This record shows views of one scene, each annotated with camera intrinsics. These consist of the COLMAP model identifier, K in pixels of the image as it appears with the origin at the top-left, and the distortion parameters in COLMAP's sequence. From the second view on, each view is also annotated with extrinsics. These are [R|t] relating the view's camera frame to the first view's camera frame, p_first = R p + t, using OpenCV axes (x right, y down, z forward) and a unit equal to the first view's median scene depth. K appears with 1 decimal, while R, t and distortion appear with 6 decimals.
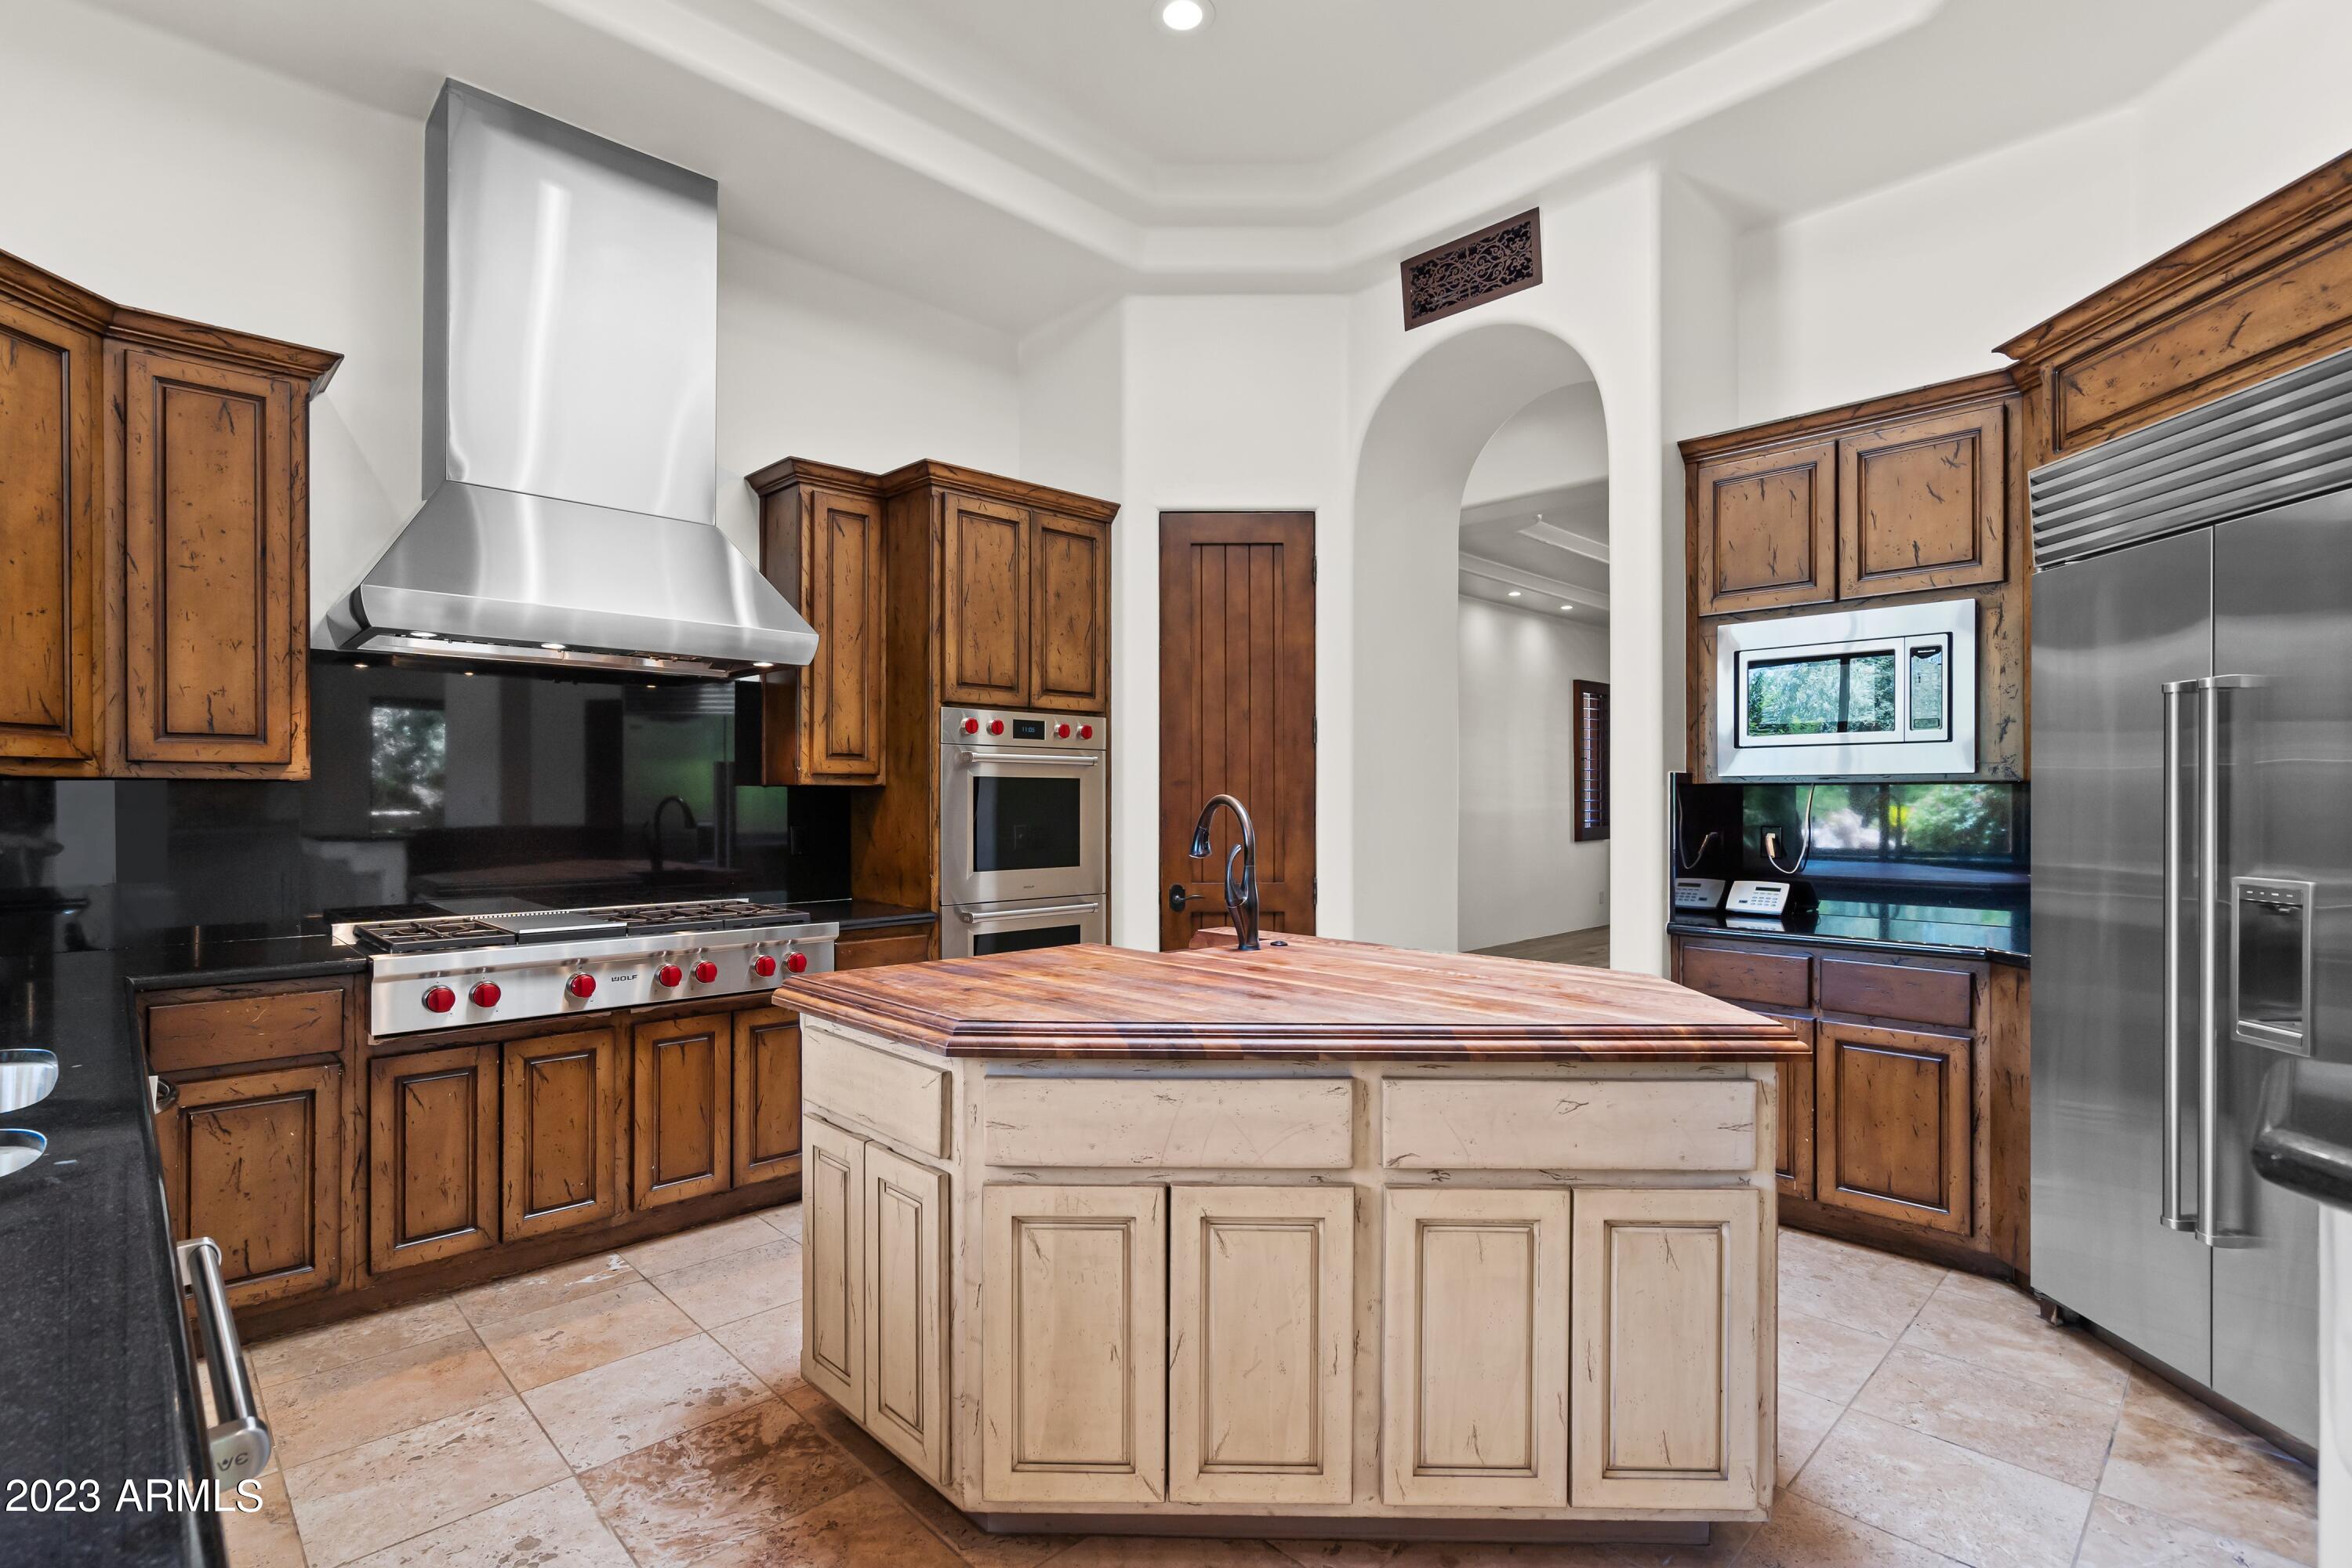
lens RADIAL K [[1113.0, 0, 1172.8], [0, 1113.0, 800.3], [0, 0, 1]] dist [-0.004313, 0.002258]
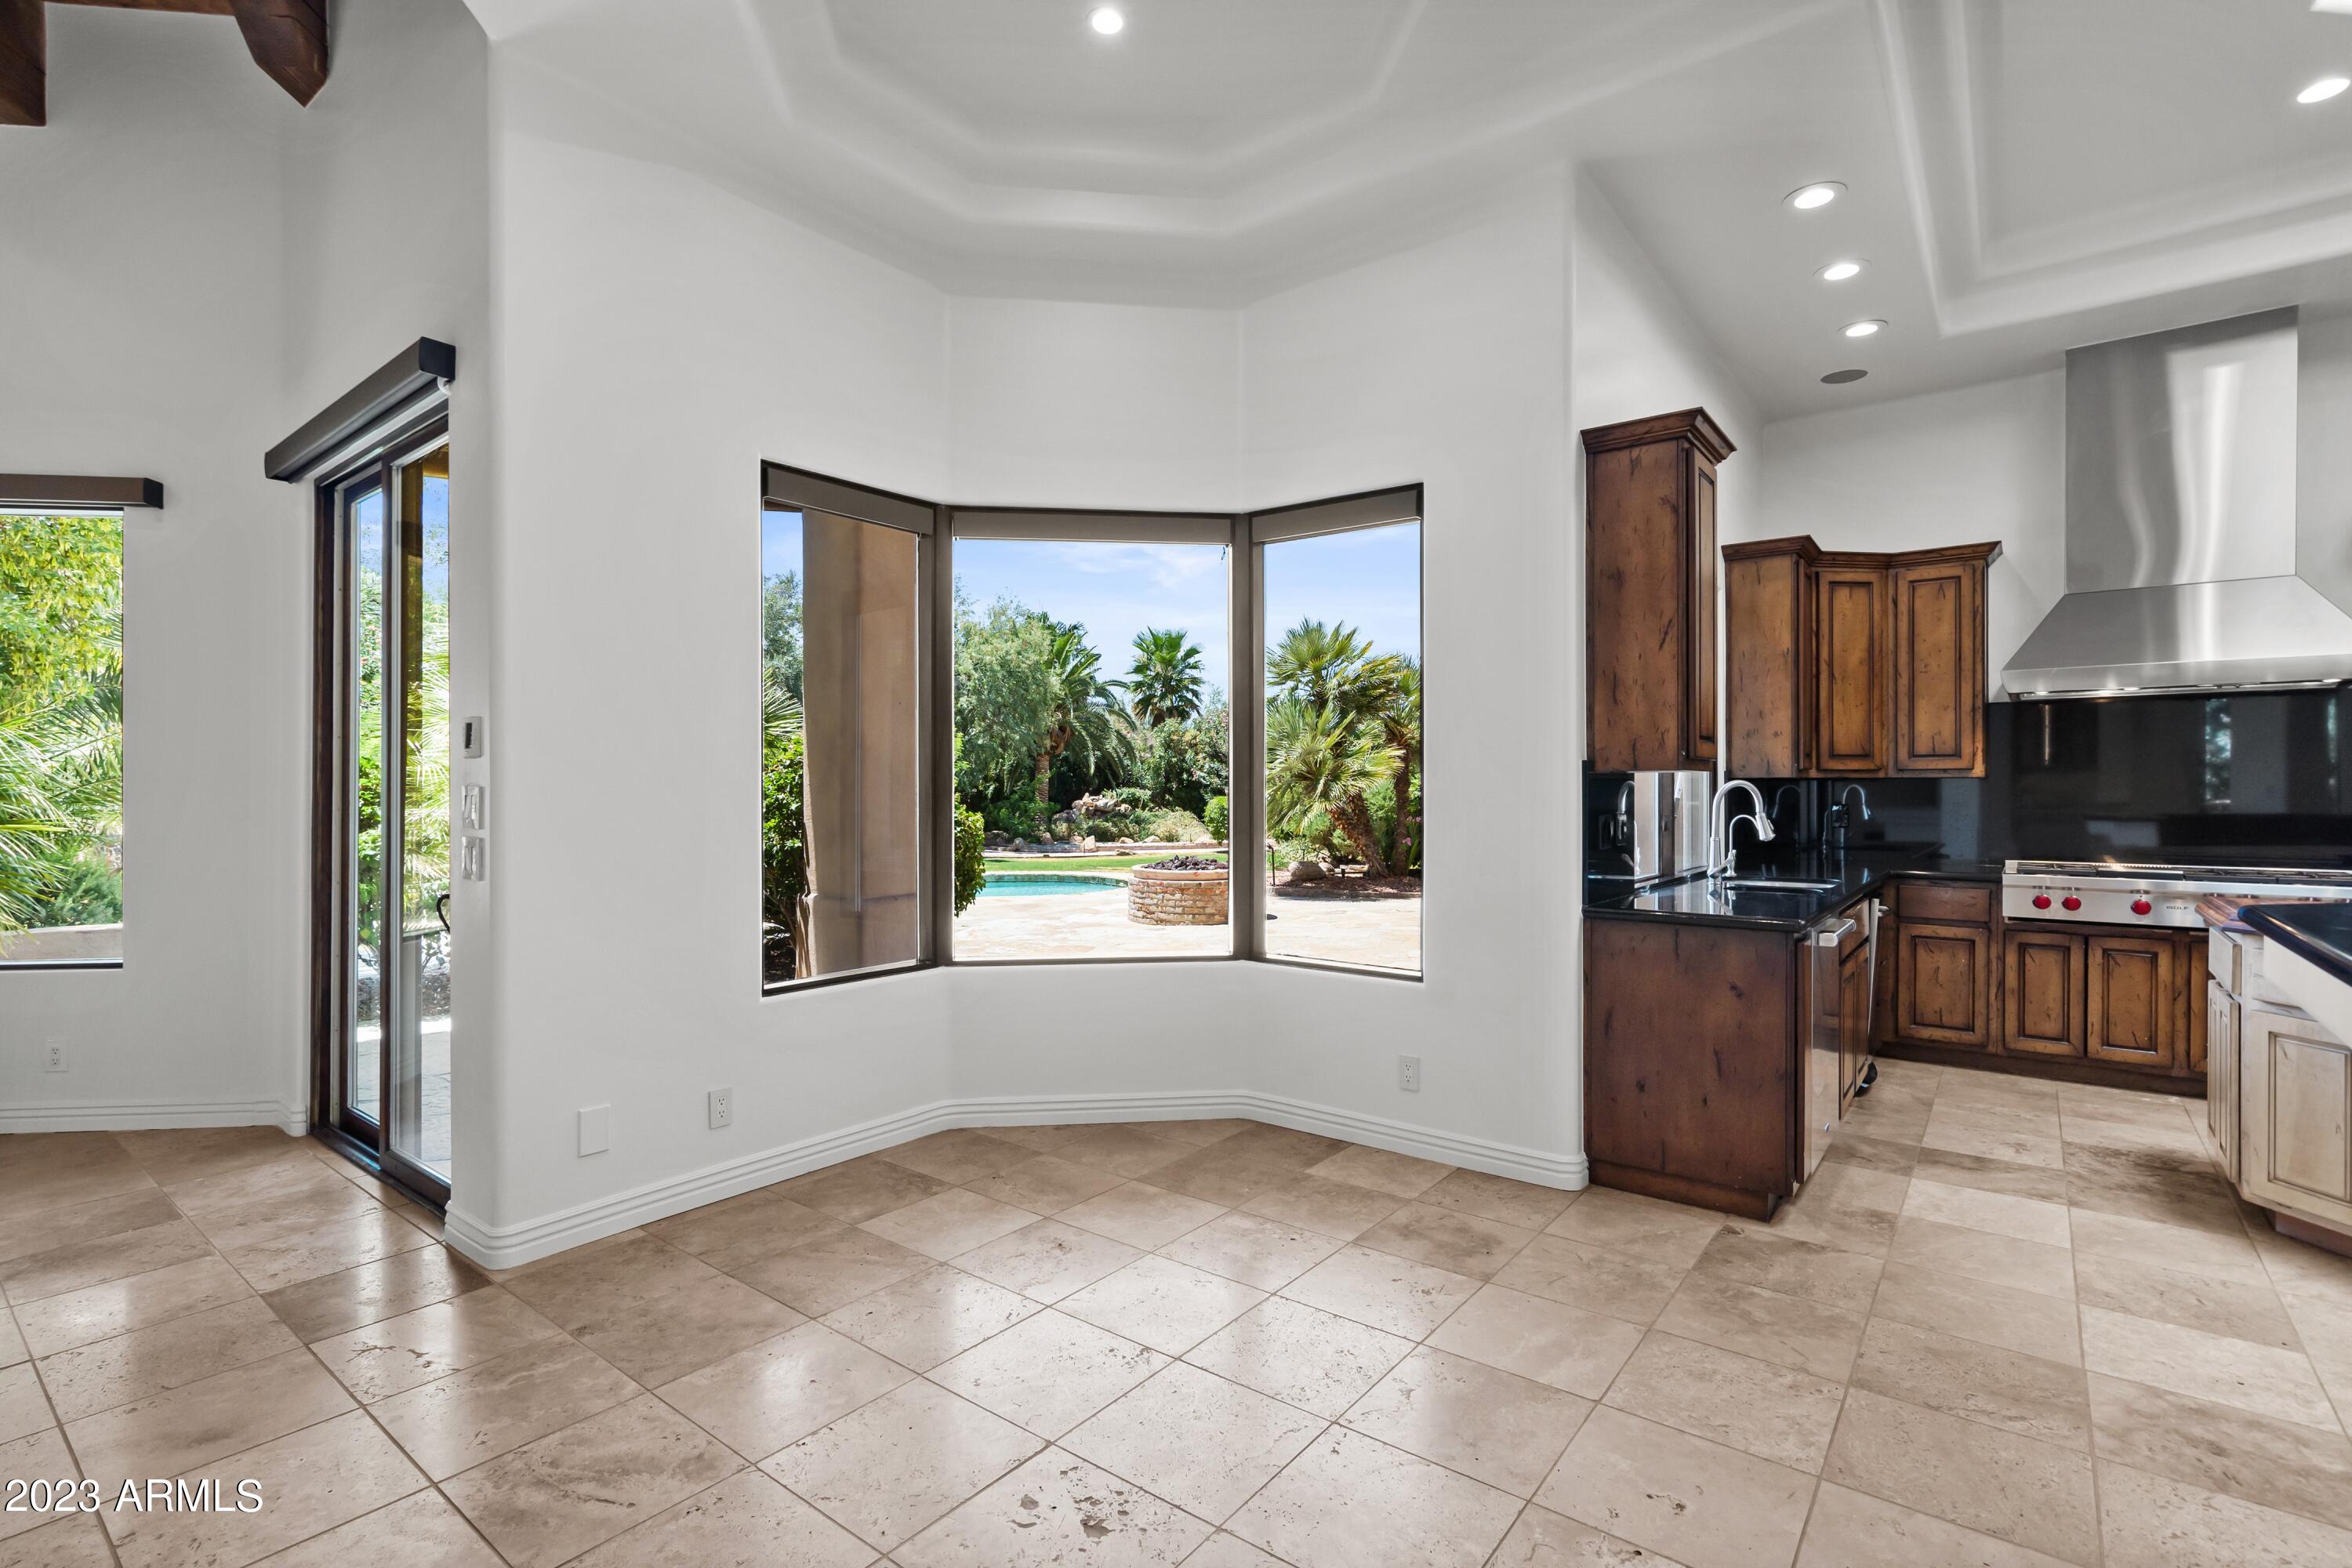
lens RADIAL K [[1113.0, 0, 1151.0], [0, 1113.0, 792.7], [0, 0, 1]] dist [-0.004313, 0.002258]
pose [[0.129816, 0.001230, -0.991537, 0.655983], [-0.002478, 0.999997, 0.000916, 0.006066], [0.991535, 0.002338, 0.129818, -0.456690]]
